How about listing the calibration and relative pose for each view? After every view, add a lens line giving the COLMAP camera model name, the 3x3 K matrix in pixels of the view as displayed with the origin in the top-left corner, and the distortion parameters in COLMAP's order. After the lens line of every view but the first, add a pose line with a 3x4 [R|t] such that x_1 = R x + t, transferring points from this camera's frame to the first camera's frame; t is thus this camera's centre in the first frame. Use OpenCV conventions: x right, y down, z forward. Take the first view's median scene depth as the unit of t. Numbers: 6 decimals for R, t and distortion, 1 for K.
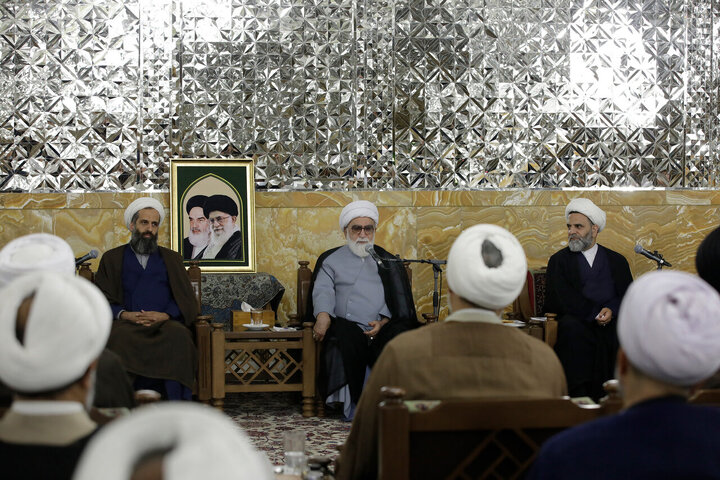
lens RADIAL K [[1559.1, 0, 359.2], [0, 1559.1, 241.6], [0, 0, 1]] dist [-0.290725, 0.000000]
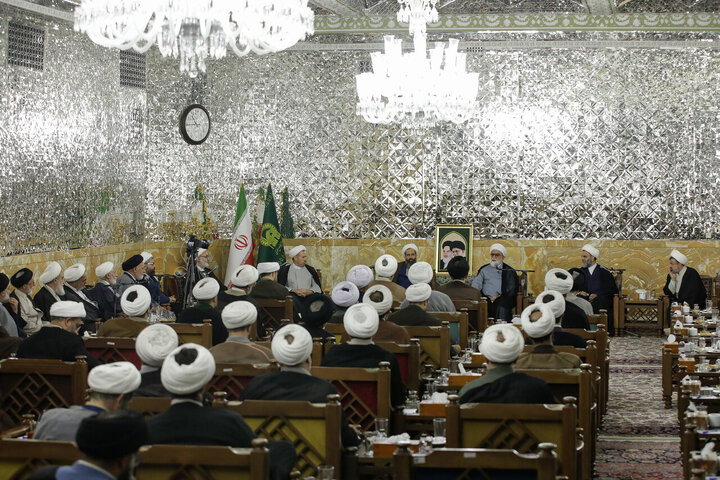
lens RADIAL K [[1550.4, 0, 359.4], [0, 1550.4, 236.6], [0, 0, 1]] dist [-0.548881, 0.000000]
pose [[0.928284, 0.009609, -0.371747, 0.610838], [-0.019032, 0.999584, -0.021687, 0.015257], [0.371384, 0.027207, 0.928081, -1.129871]]
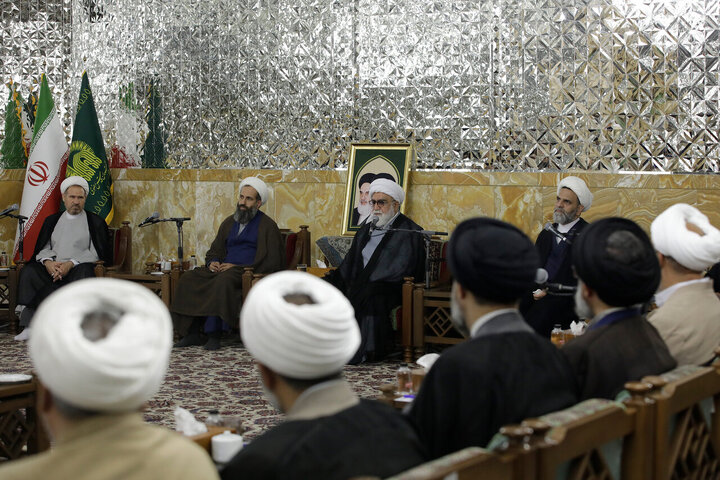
lens RADIAL K [[1559.1, 0, 359.8], [0, 1559.1, 244.5], [0, 0, 1]] dist [-0.290725, 0.000000]
pose [[0.750459, 0.042735, -0.659534, 0.691106], [-0.033334, 0.999085, 0.026807, -0.006532], [0.660076, 0.001868, 0.751196, 0.085895]]
